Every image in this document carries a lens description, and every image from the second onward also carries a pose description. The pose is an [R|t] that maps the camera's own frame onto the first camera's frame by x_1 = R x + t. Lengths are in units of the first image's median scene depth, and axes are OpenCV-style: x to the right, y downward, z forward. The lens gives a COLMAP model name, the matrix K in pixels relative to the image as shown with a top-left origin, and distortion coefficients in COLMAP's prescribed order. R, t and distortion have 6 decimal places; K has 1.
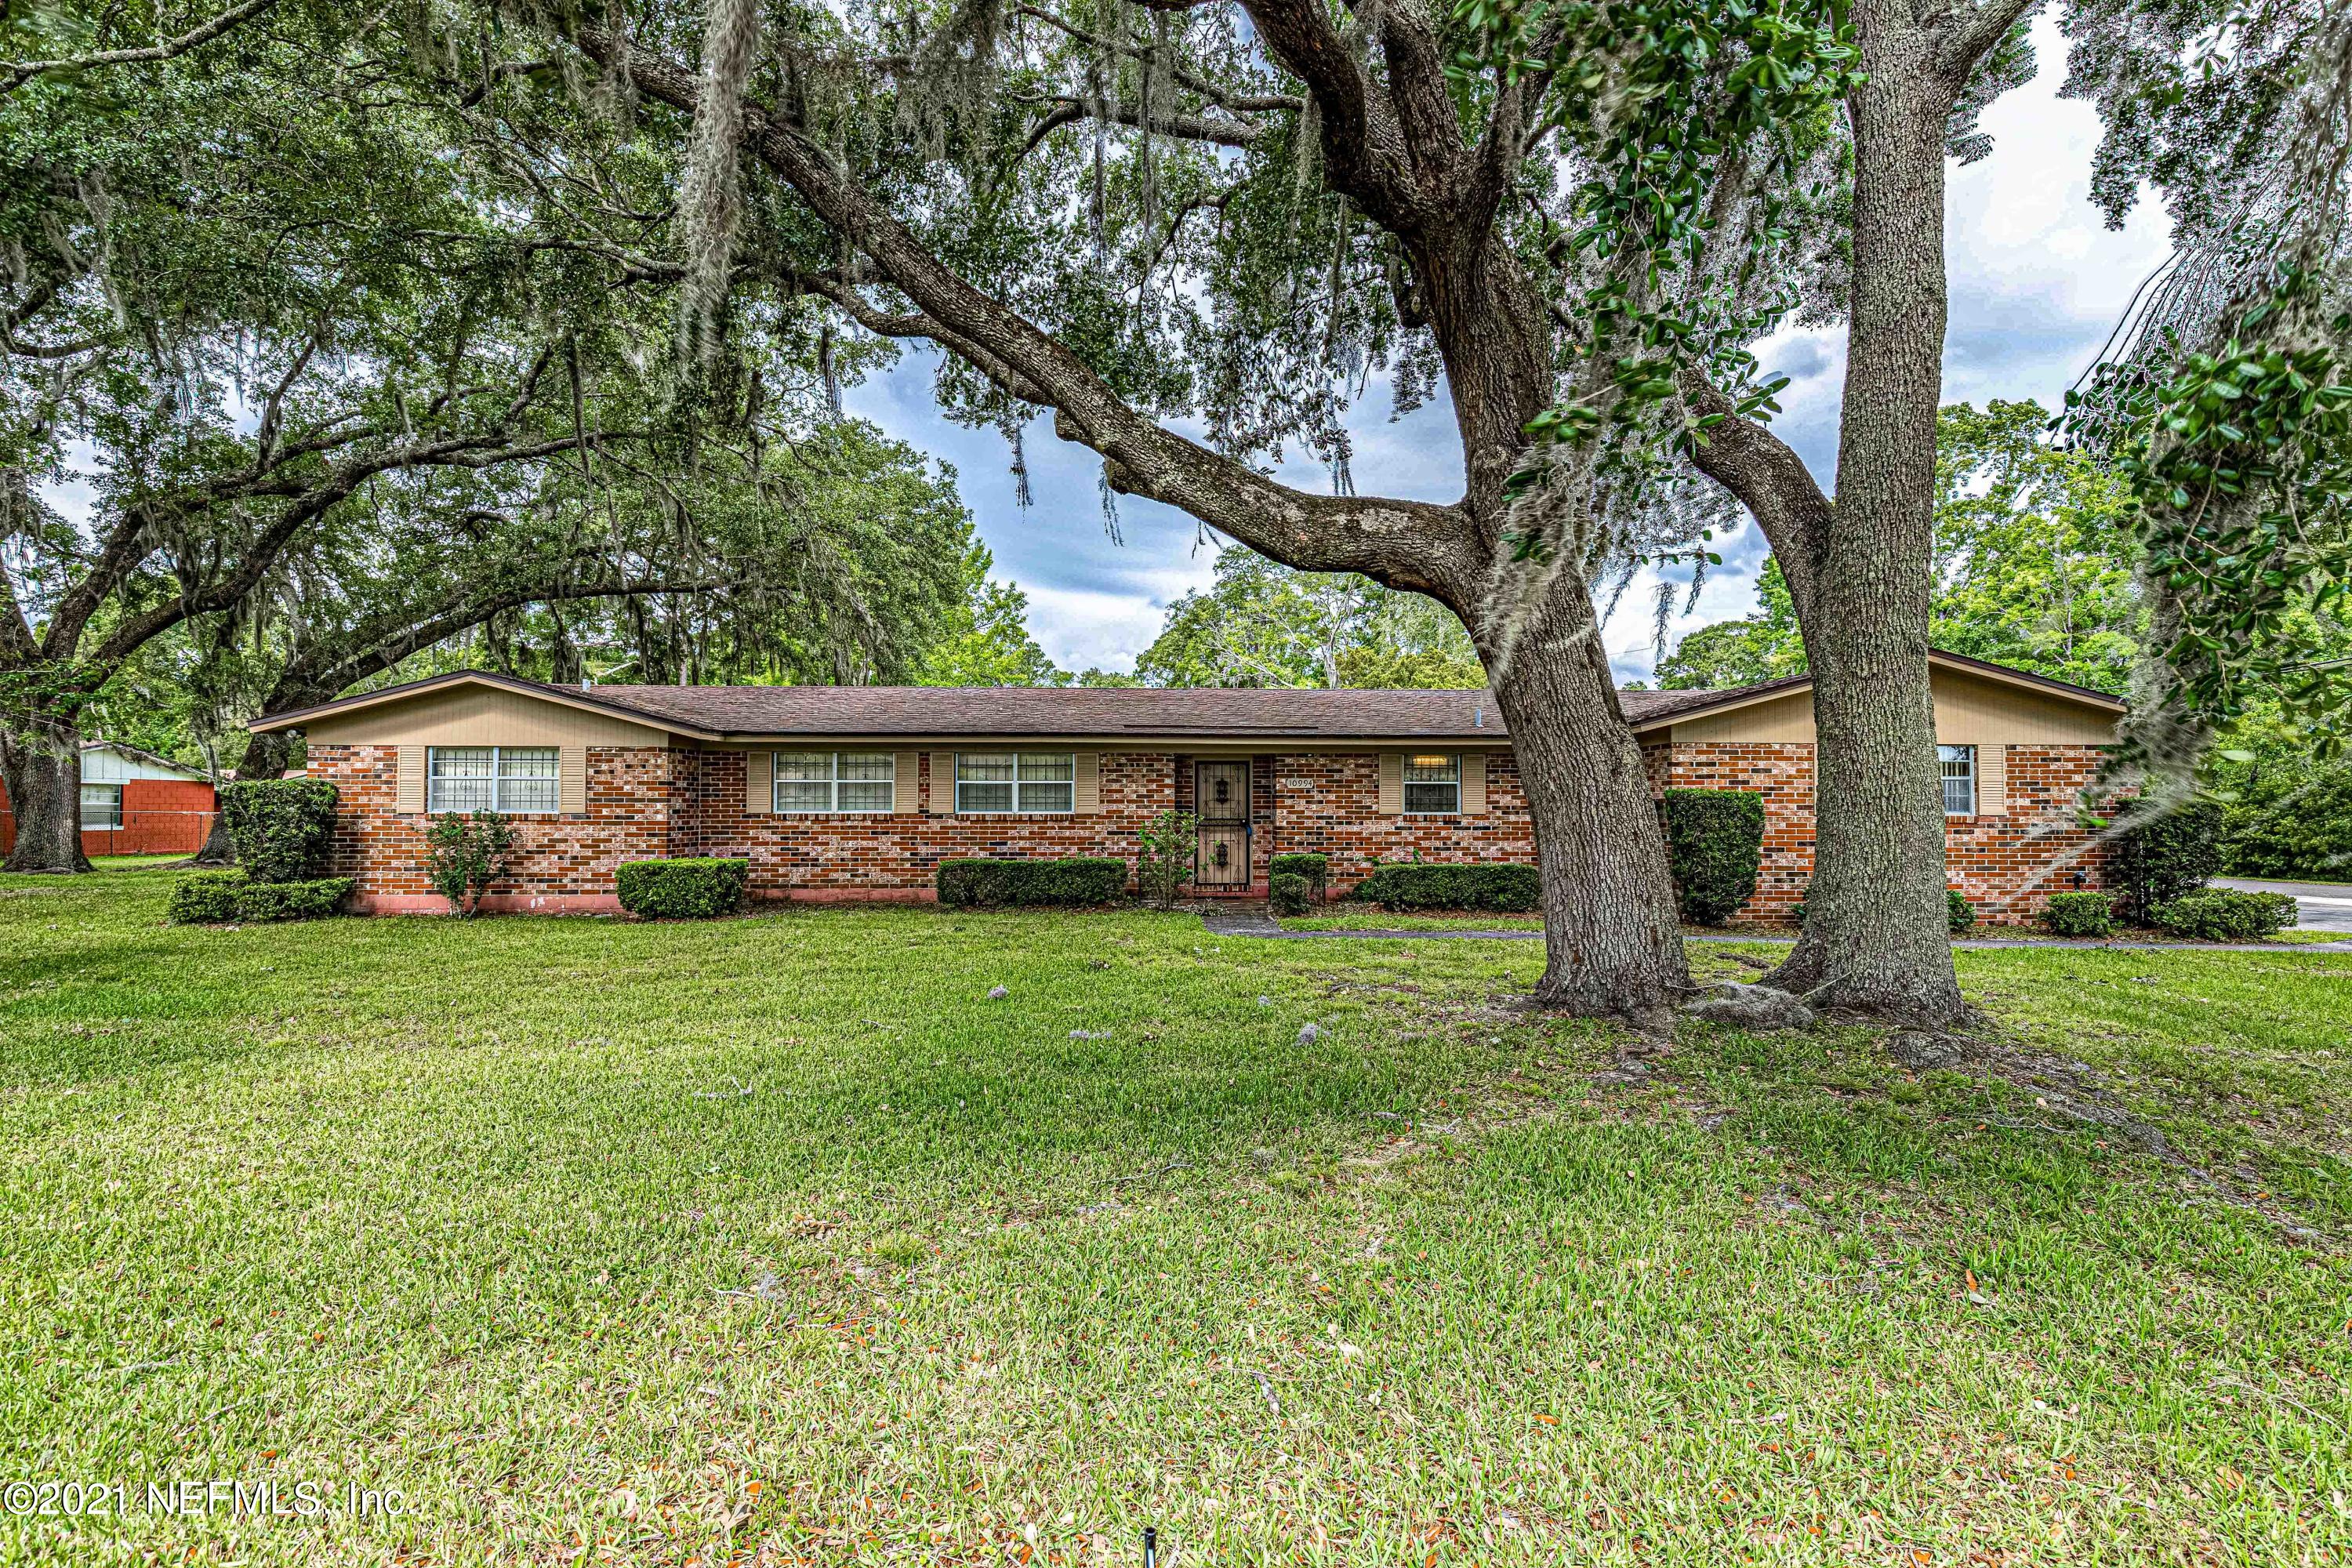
lens RADIAL K [[1080.1, 0, 1195.0], [0, 1080.1, 779.4], [0, 0, 1]] dist [0.011418, -0.002494]
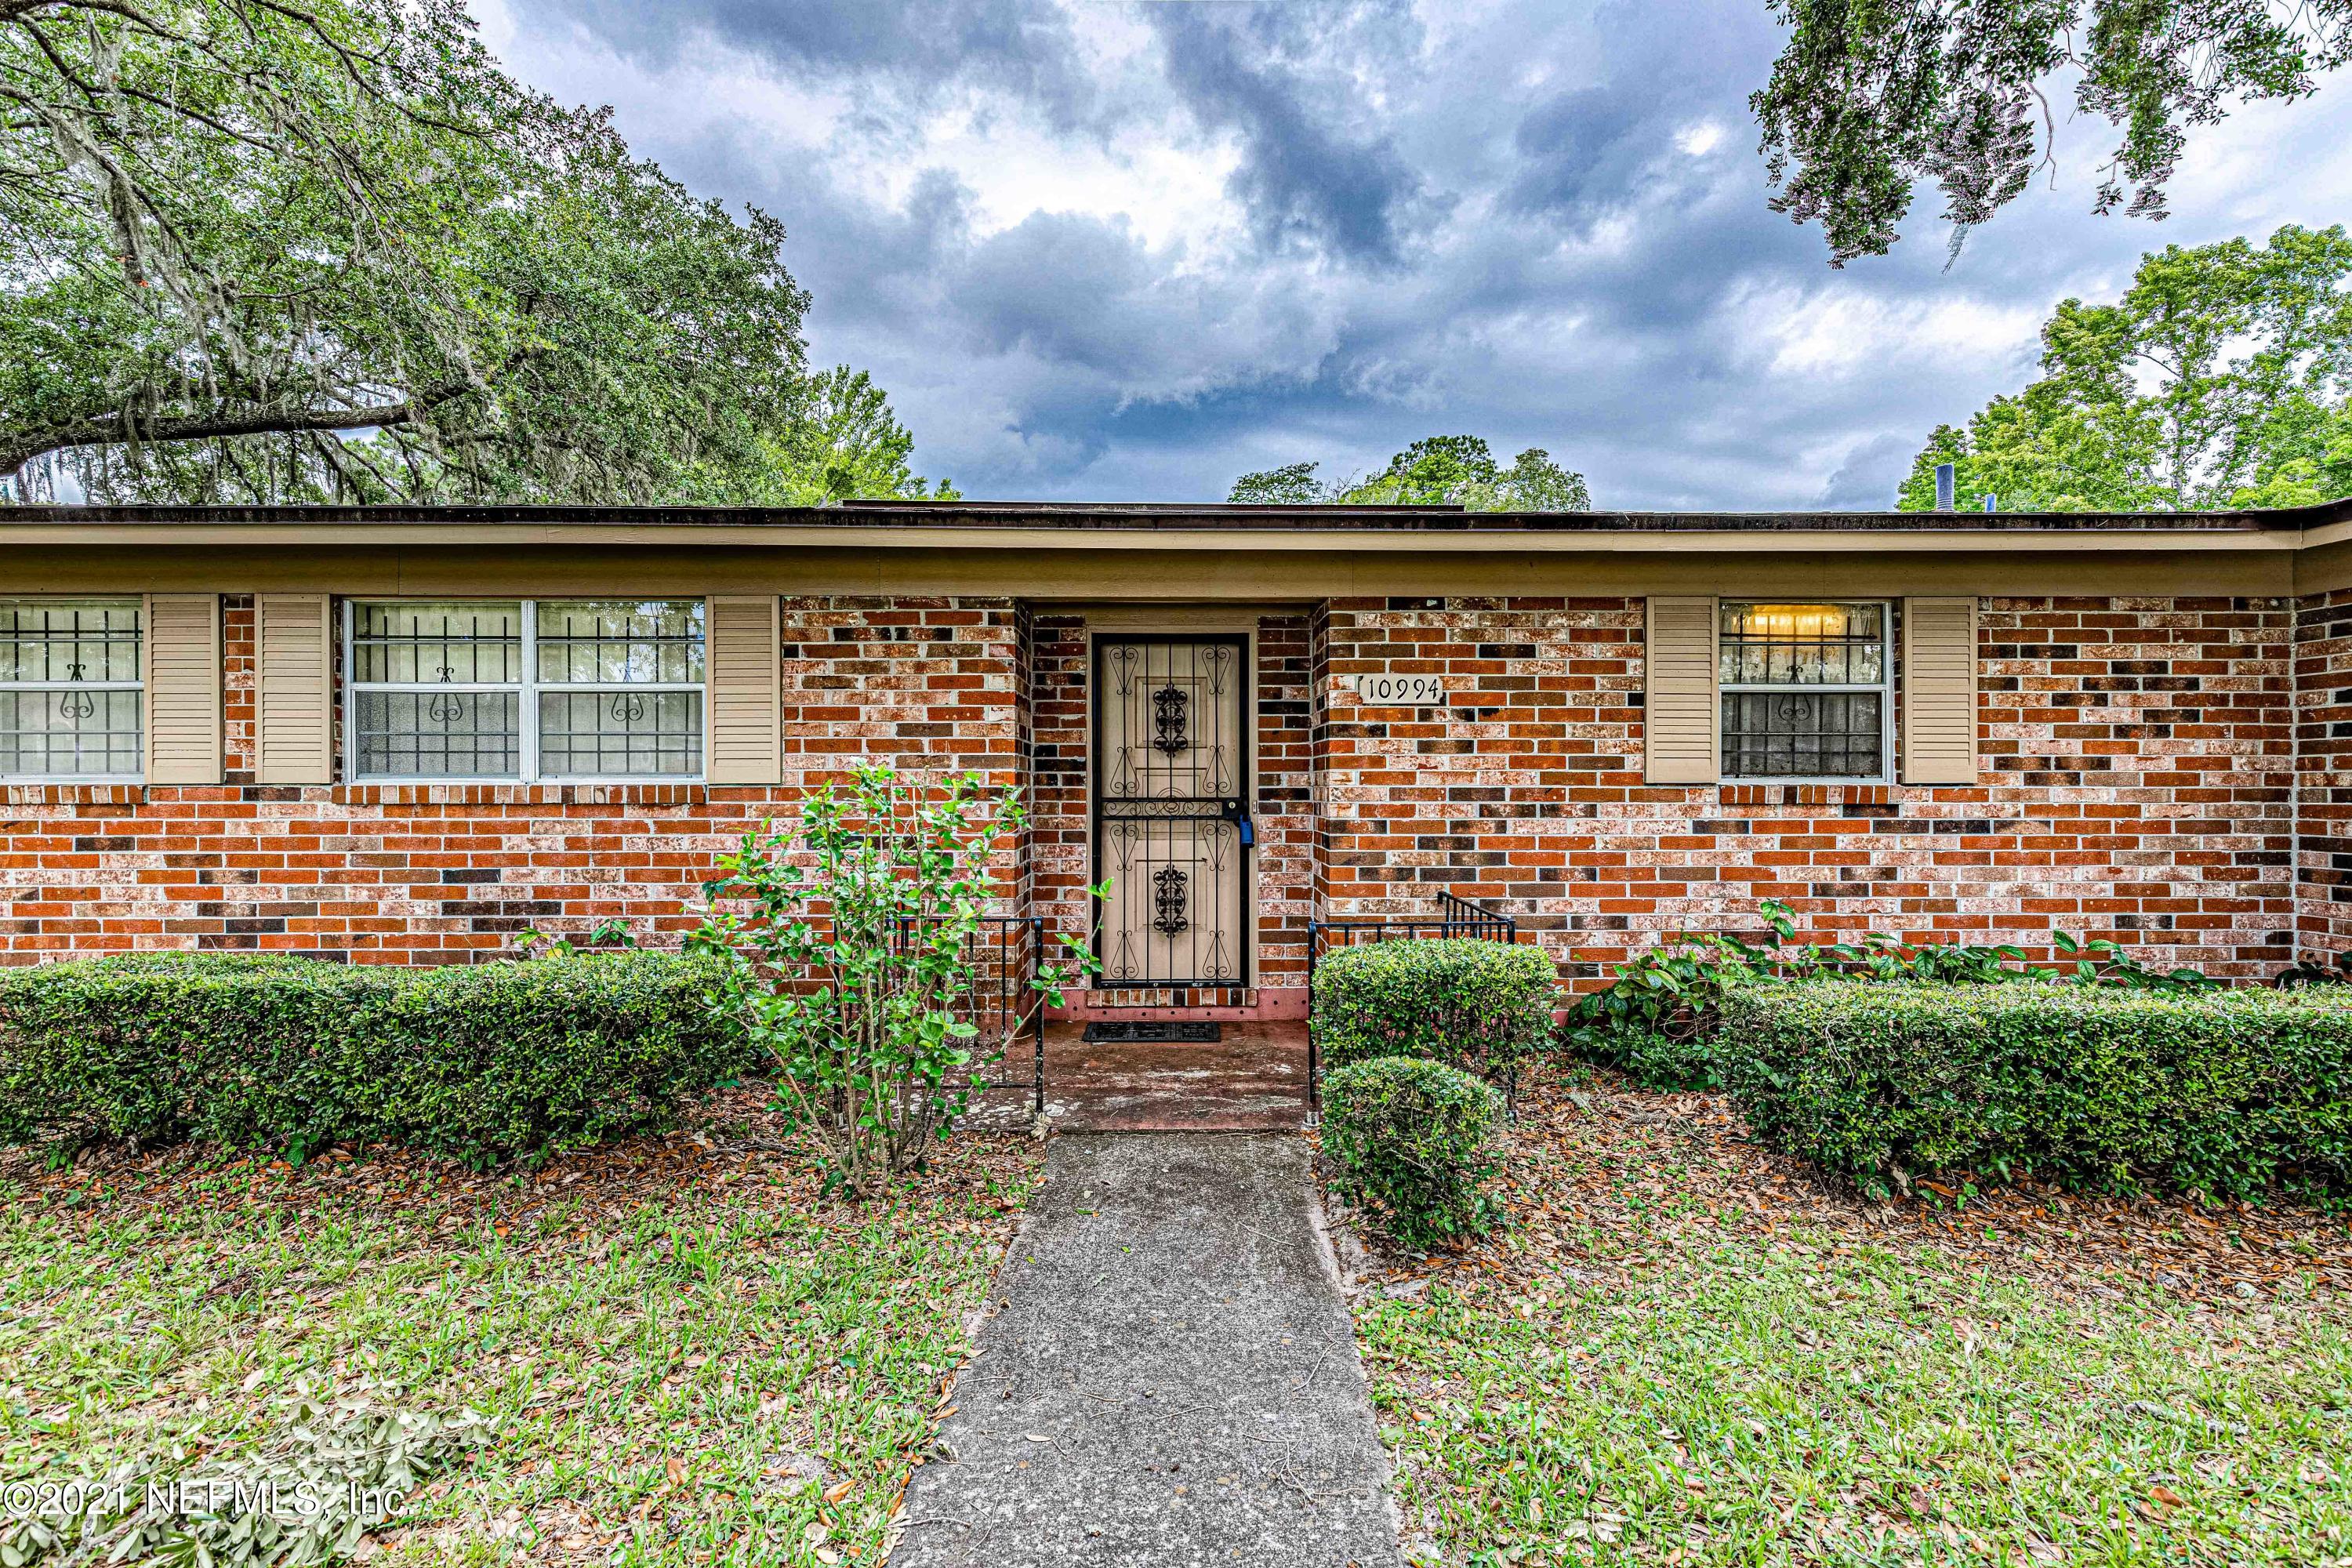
lens RADIAL K [[1080.1, 0, 1157.3], [0, 1080.1, 775.3], [0, 0, 1]] dist [0.011418, -0.002494]
pose [[0.998419, -0.002580, -0.056158, 0.041842], [0.003416, 0.999885, 0.014806, 0.024408], [0.056113, -0.014974, 0.998312, 0.668783]]
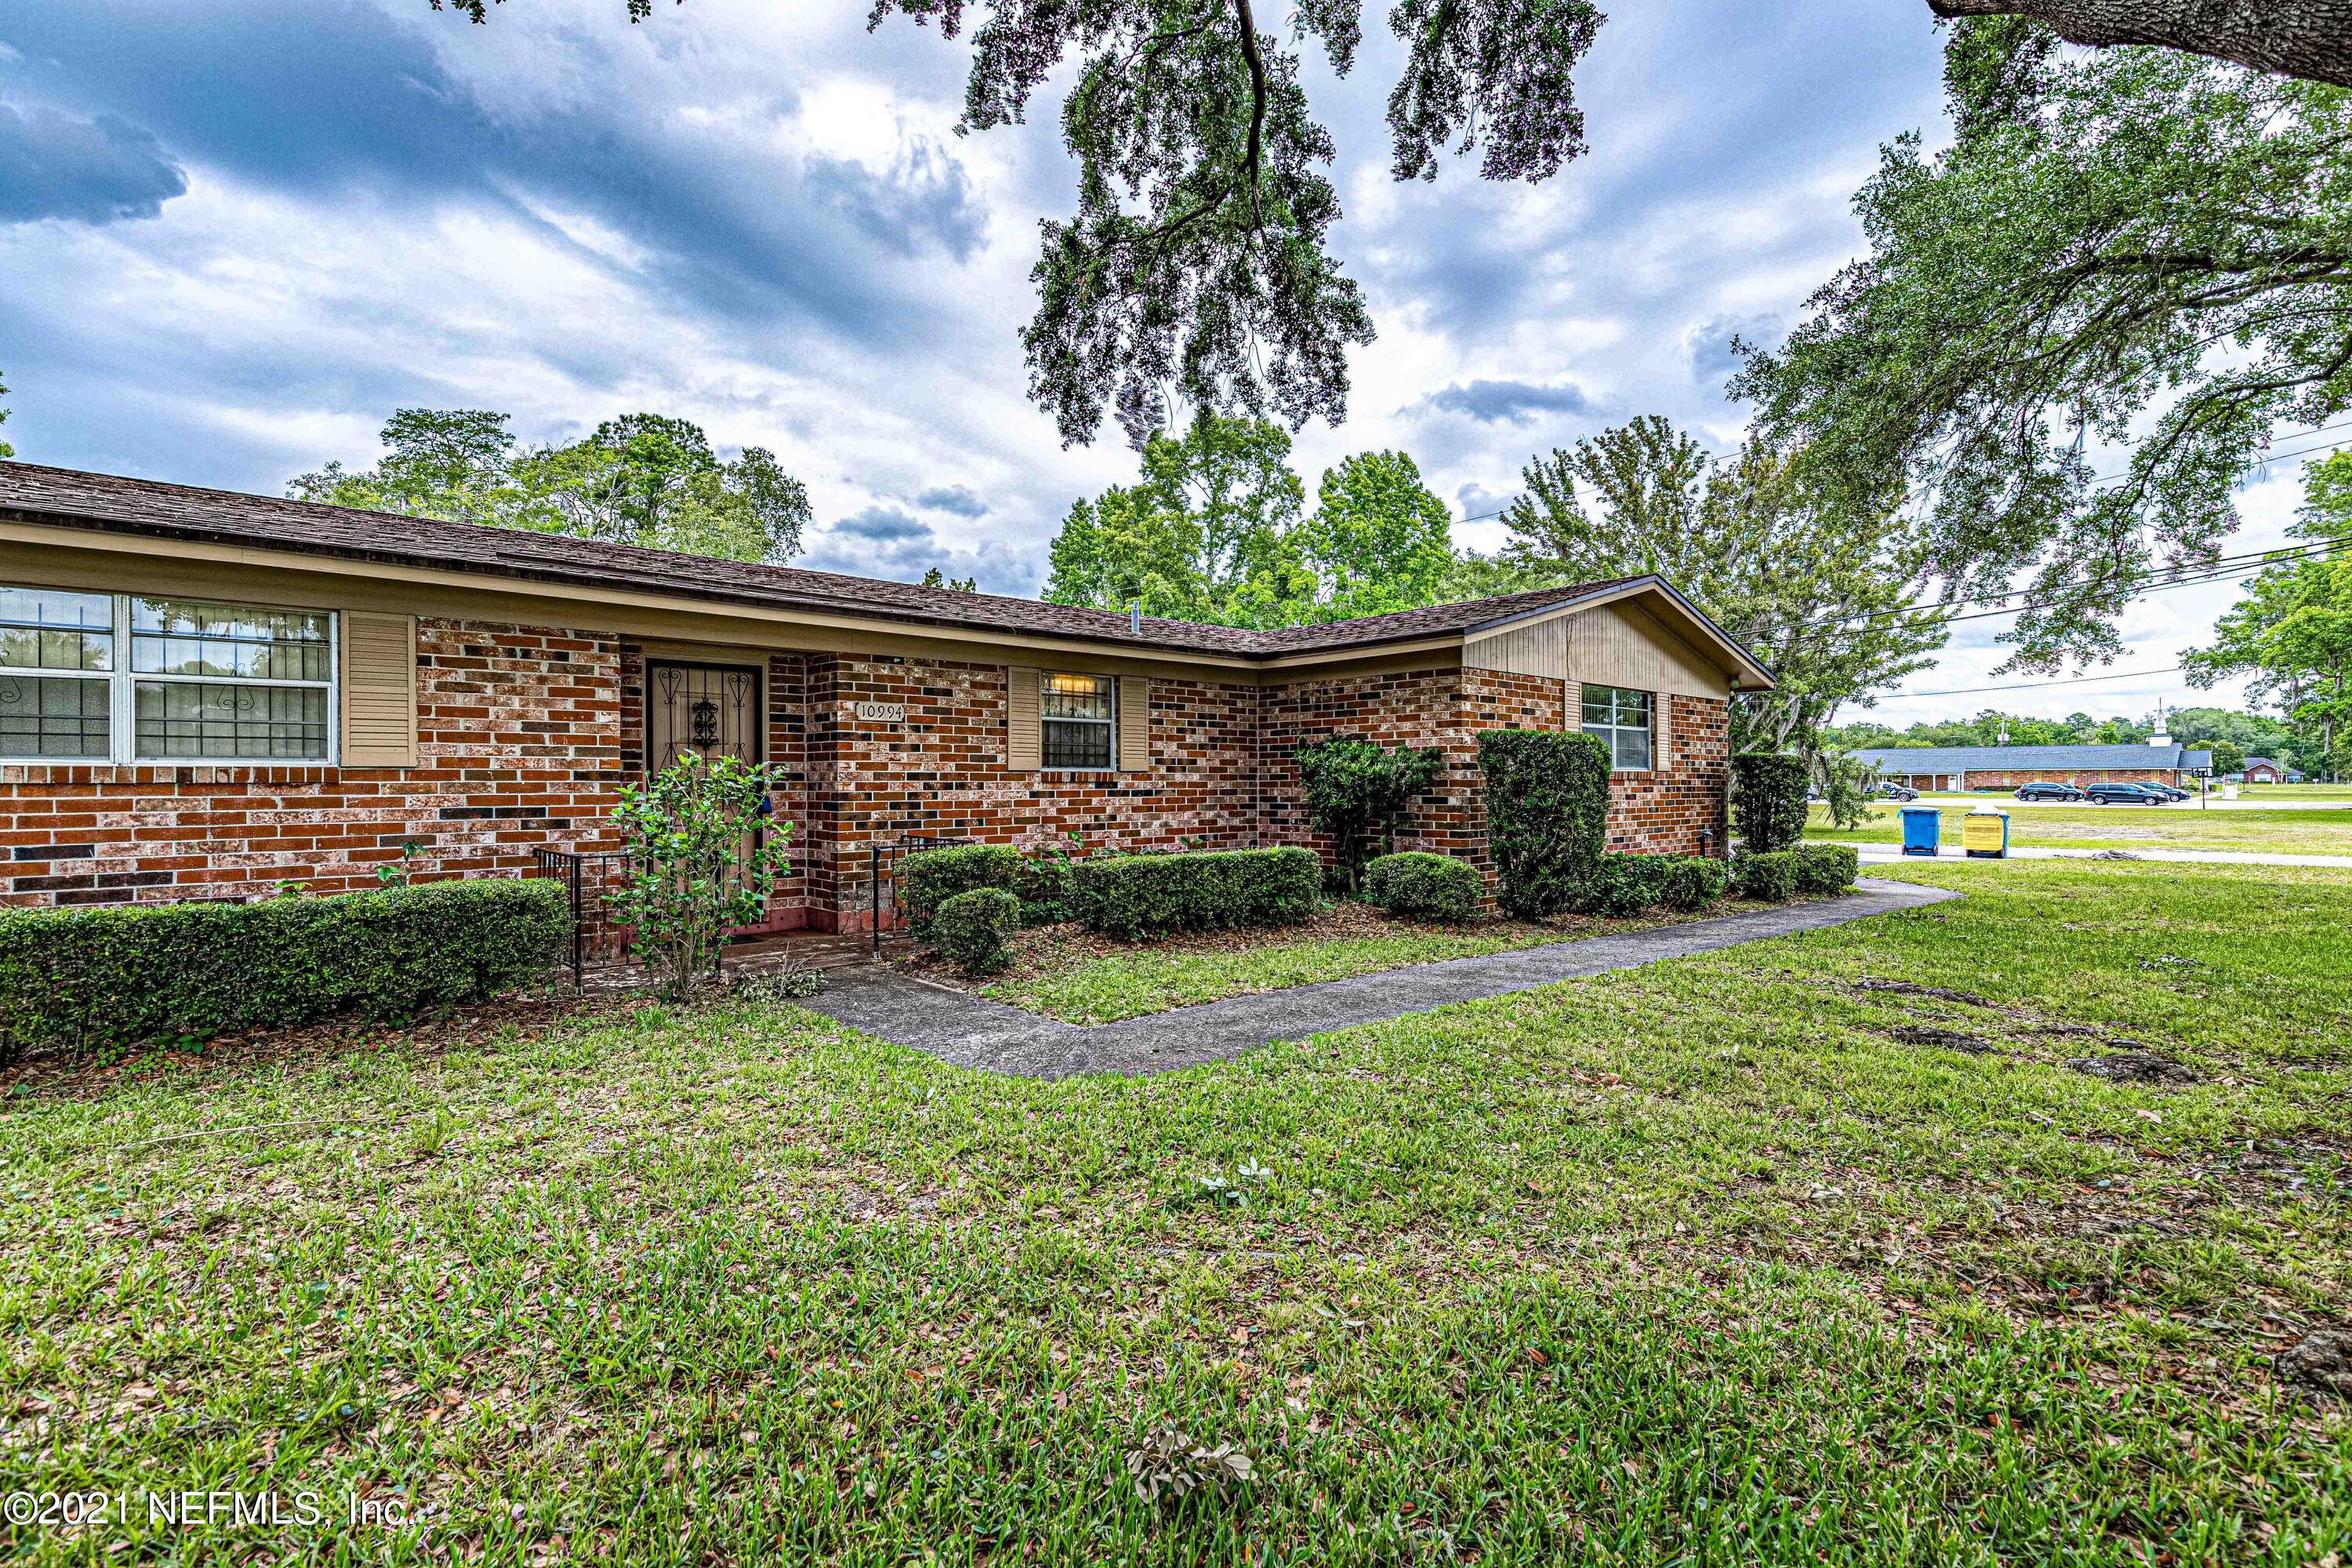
lens RADIAL K [[1080.1, 0, 1212.7], [0, 1080.1, 786.6], [0, 0, 1]] dist [0.011418, -0.002494]
pose [[0.763680, -0.006878, 0.645558, -0.121593], [-0.013204, 0.999568, 0.026269, 0.024109], [-0.645460, -0.028586, 0.763259, 0.486360]]
